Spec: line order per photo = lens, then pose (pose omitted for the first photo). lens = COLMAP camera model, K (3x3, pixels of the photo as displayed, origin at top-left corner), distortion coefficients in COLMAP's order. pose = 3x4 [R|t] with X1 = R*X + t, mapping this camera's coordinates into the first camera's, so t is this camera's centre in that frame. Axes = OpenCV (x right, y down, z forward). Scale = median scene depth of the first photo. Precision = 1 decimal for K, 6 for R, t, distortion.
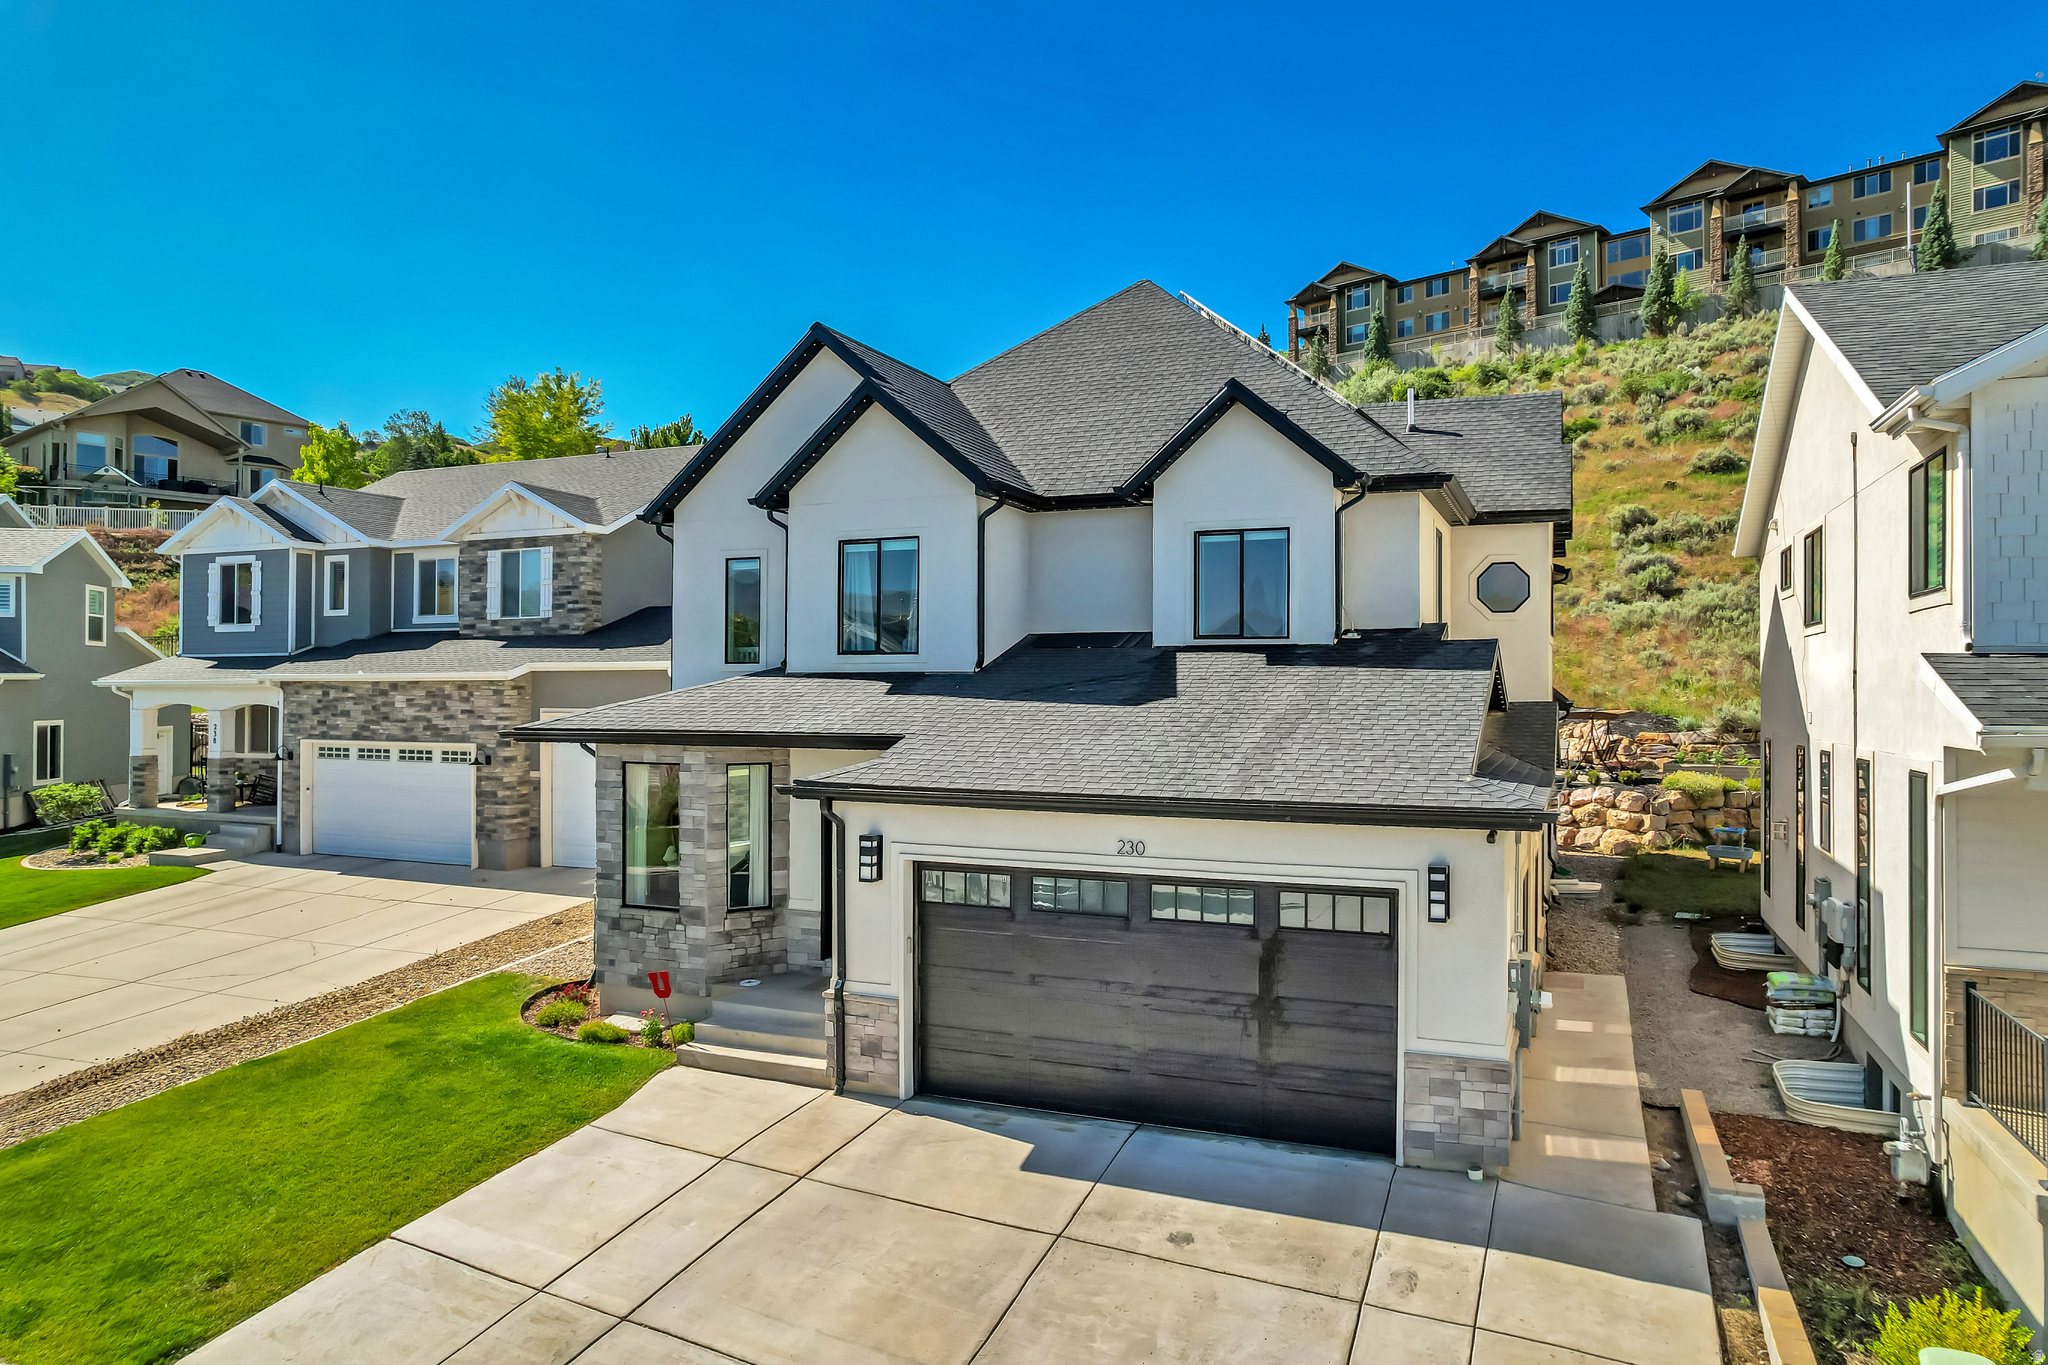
lens RADIAL K [[1317.4, 0, 1036.0], [0, 1317.4, 679.7], [0, 0, 1]] dist [-0.089378, 0.077237]
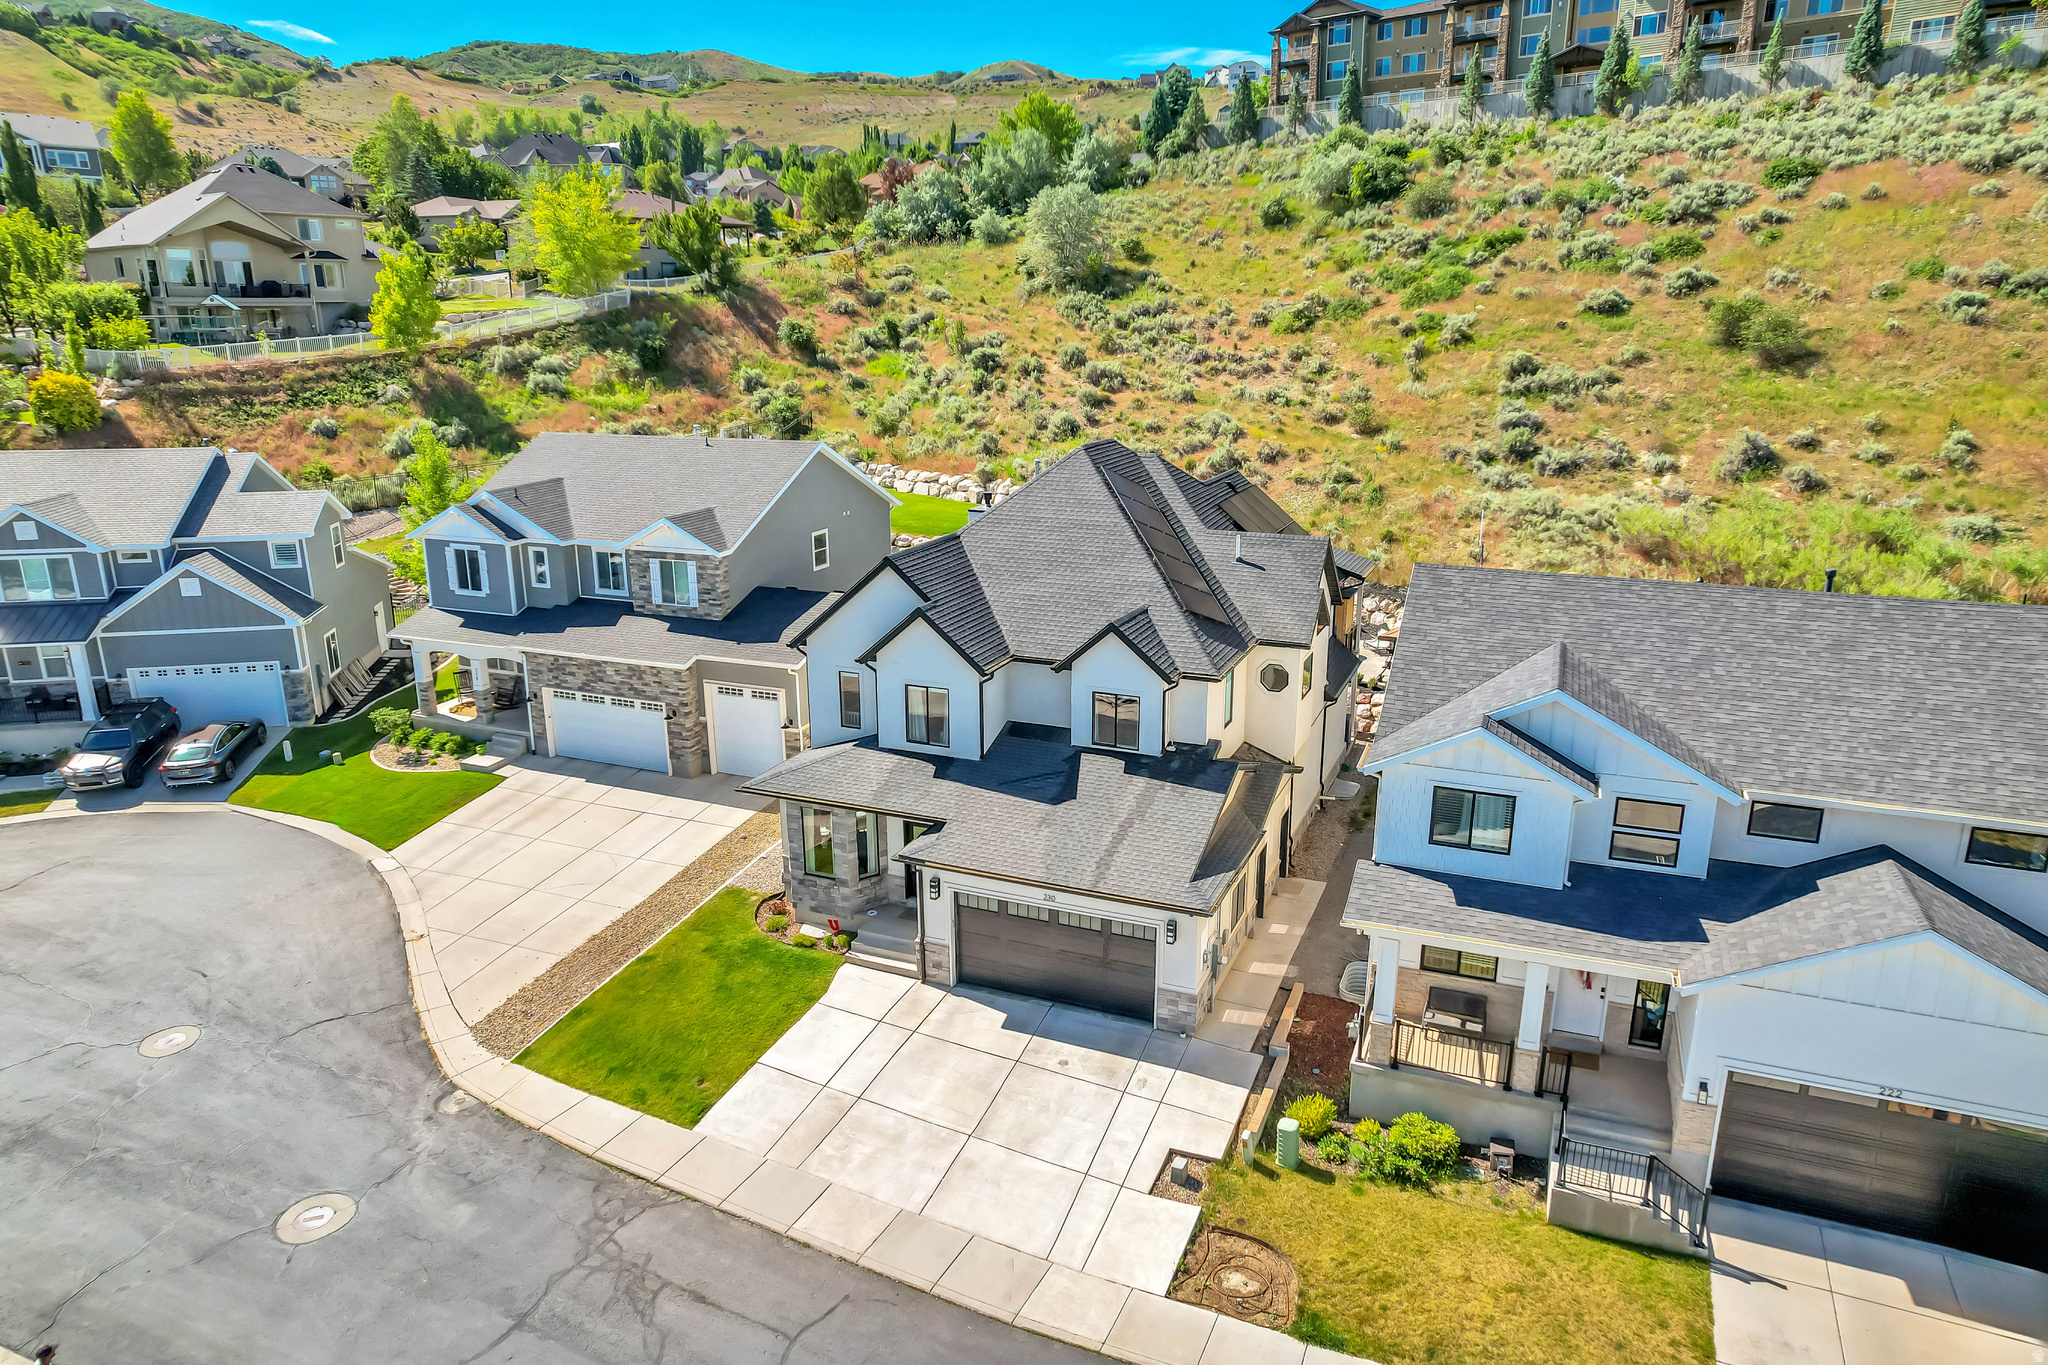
lens RADIAL K [[1317.4, 0, 1036.0], [0, 1317.4, 679.7], [0, 0, 1]] dist [-0.089378, 0.077237]
pose [[0.999971, -0.007530, -0.001143, 0.024854], [0.007546, 0.959052, 0.283131, -0.407146], [-0.001036, -0.283132, 0.959081, -0.505810]]
